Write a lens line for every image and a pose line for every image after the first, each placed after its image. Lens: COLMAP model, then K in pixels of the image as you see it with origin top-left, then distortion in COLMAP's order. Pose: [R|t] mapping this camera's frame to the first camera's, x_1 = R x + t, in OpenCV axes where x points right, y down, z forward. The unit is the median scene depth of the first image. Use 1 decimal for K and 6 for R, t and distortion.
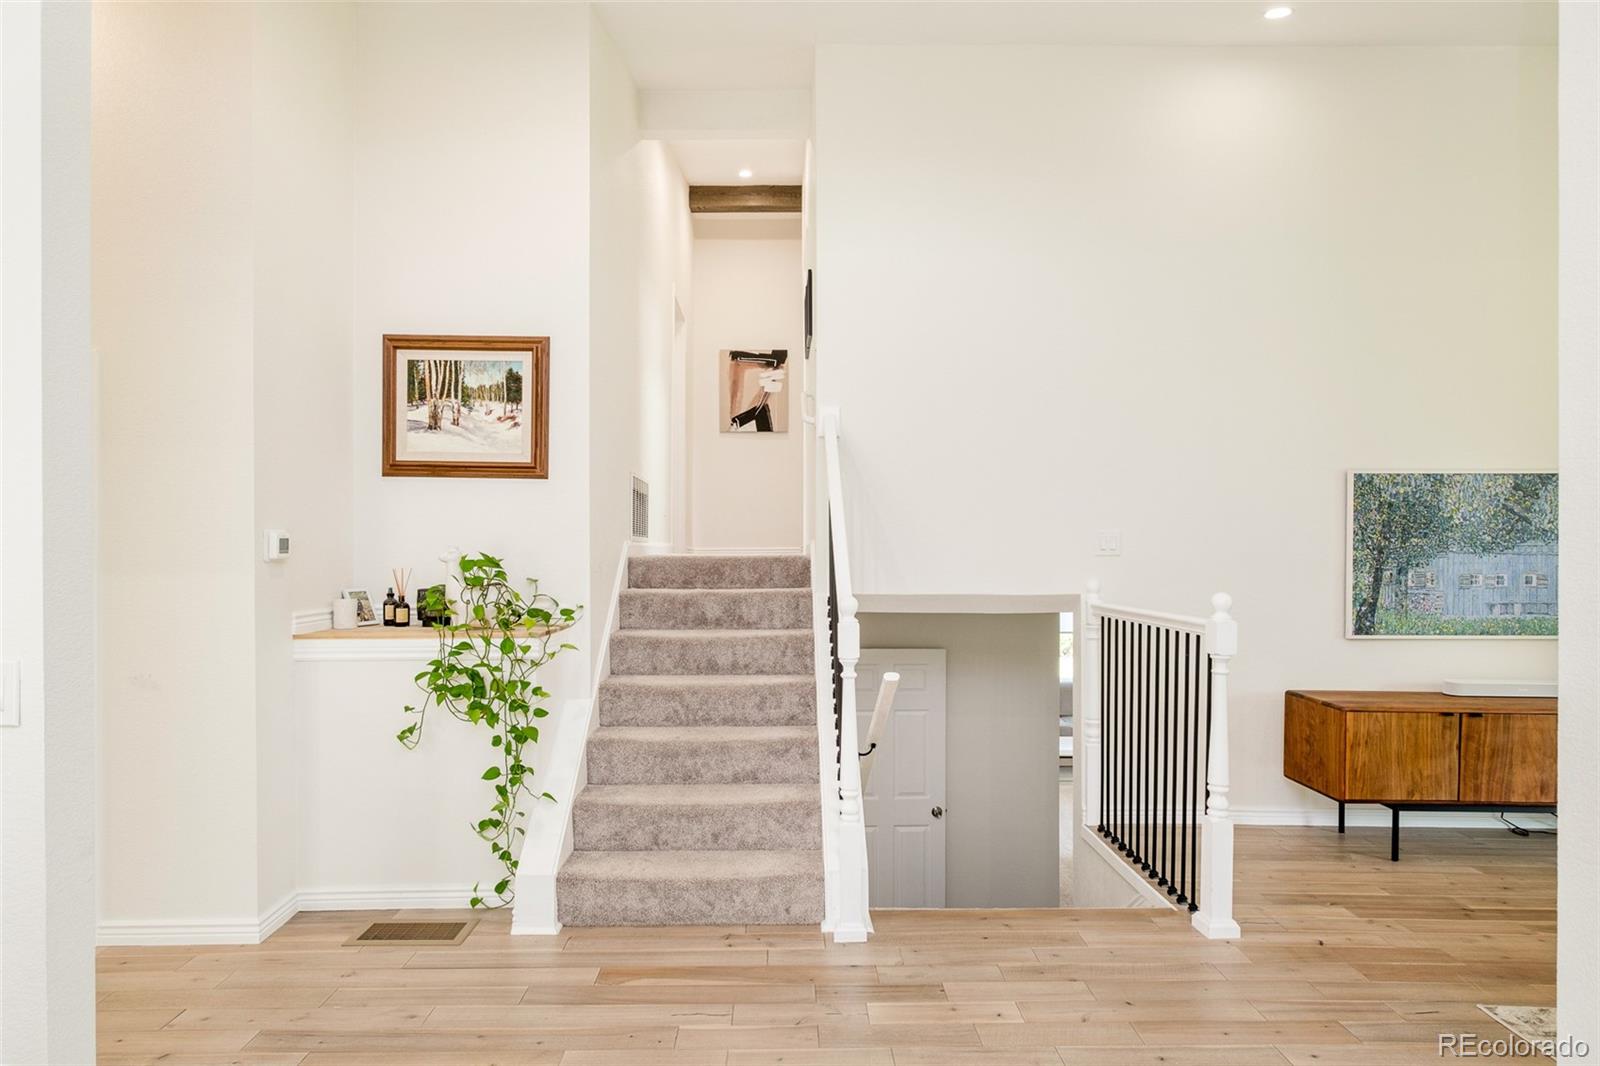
lens RADIAL K [[892.4, 0, 801.7], [0, 892.4, 547.6], [0, 0, 1]] dist [0.000418, 0.001284]
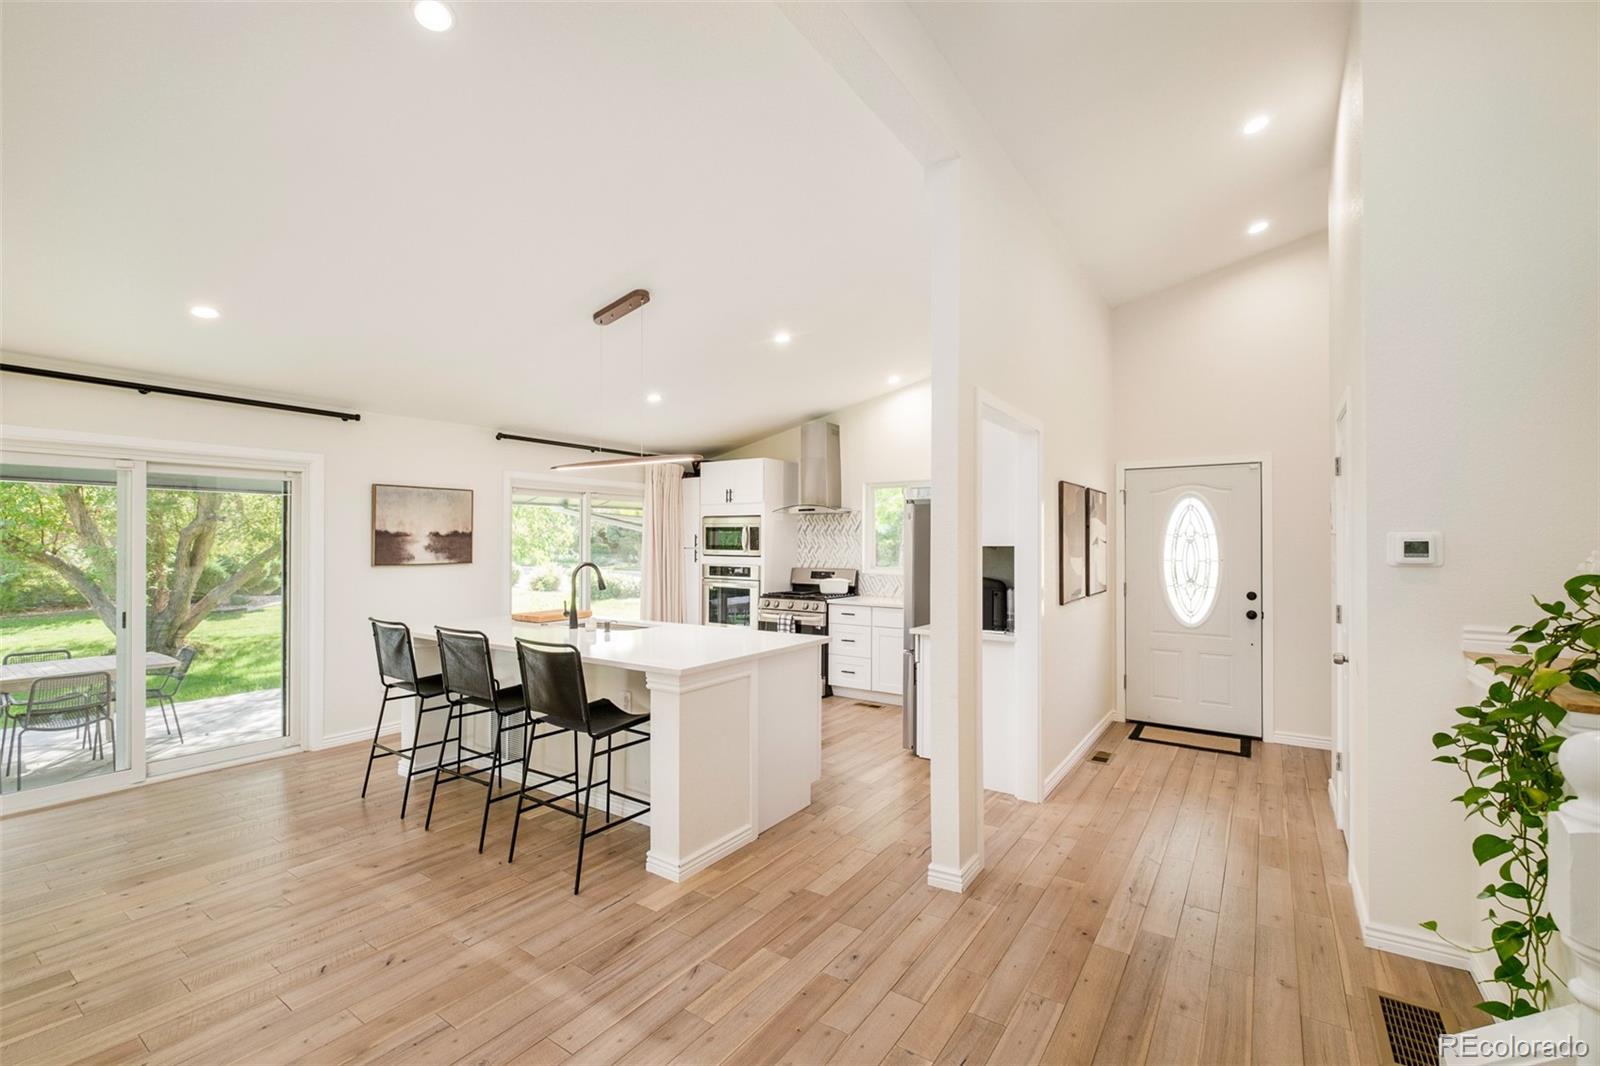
lens RADIAL K [[686.9, 0, 793.6], [0, 686.9, 536.0], [0, 0, 1]] dist [-0.005418, -0.000193]
pose [[-0.583300, -0.004856, -0.812242, 0.283542], [-0.001255, 0.999986, -0.005078, -0.008479], [0.812256, -0.001943, -0.583298, 0.669572]]
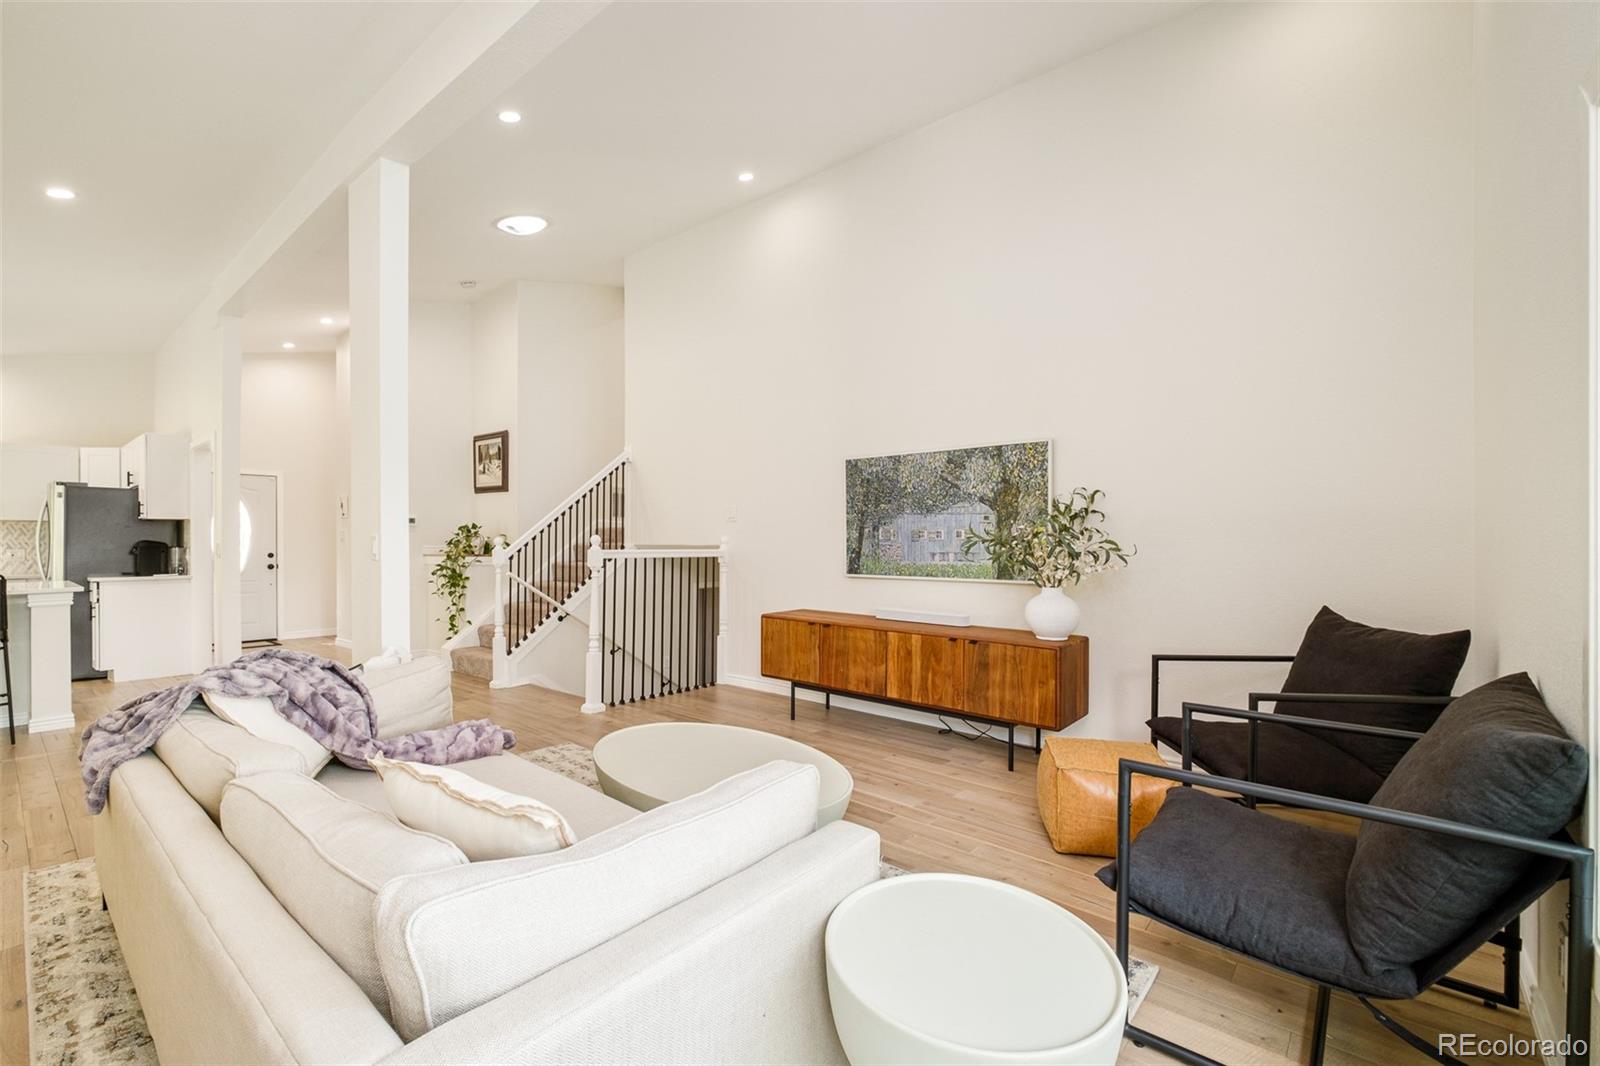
lens RADIAL K [[700.0, 0, 805.0], [0, 700.0, 542.4], [0, 0, 1]] dist [-0.004702, -0.000334]
pose [[0.759981, -0.000441, -0.649946, 1.316265], [0.000058, 1.000000, -0.000610, 0.049451], [0.649946, 0.000426, 0.759981, 0.112109]]
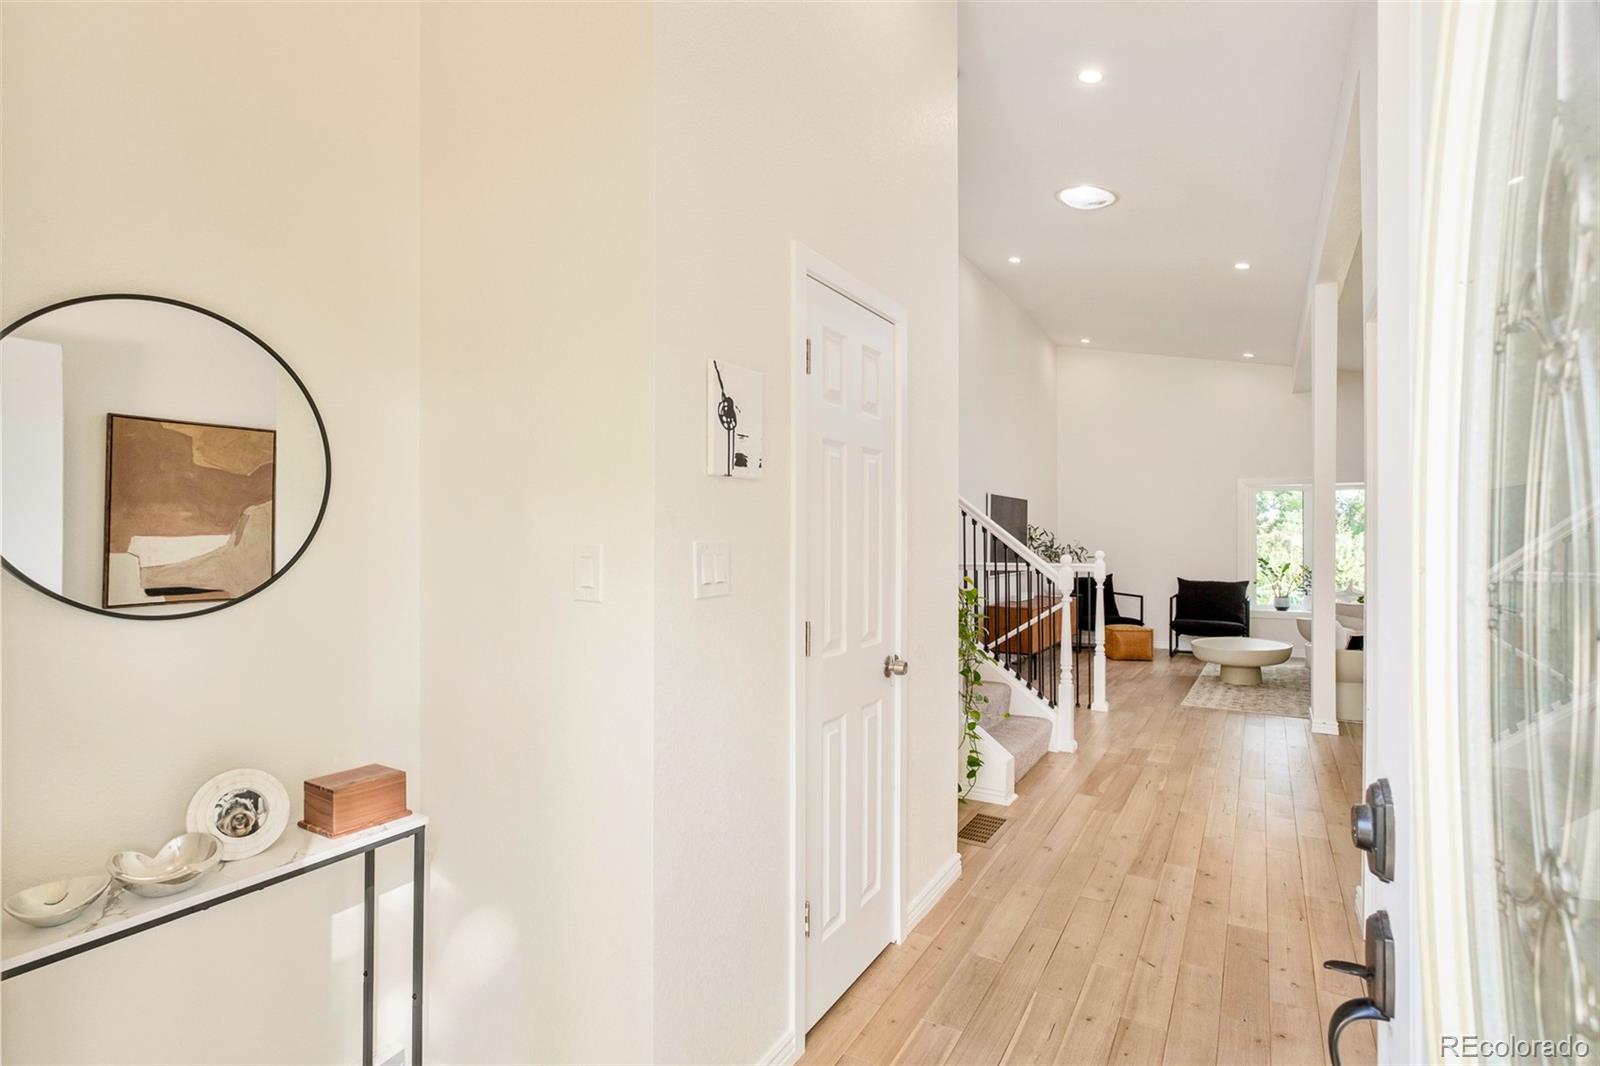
lens RADIAL K [[776.6, 0, 800.0], [0, 776.6, 533.0], [0, 0, 1]] dist [0.000574, 0.000050]
pose [[0.523603, 0.007222, 0.851932, -1.117492], [0.001157, 0.999957, -0.009188, 0.017439], [-0.851962, 0.005797, 0.523572, 0.476363]]
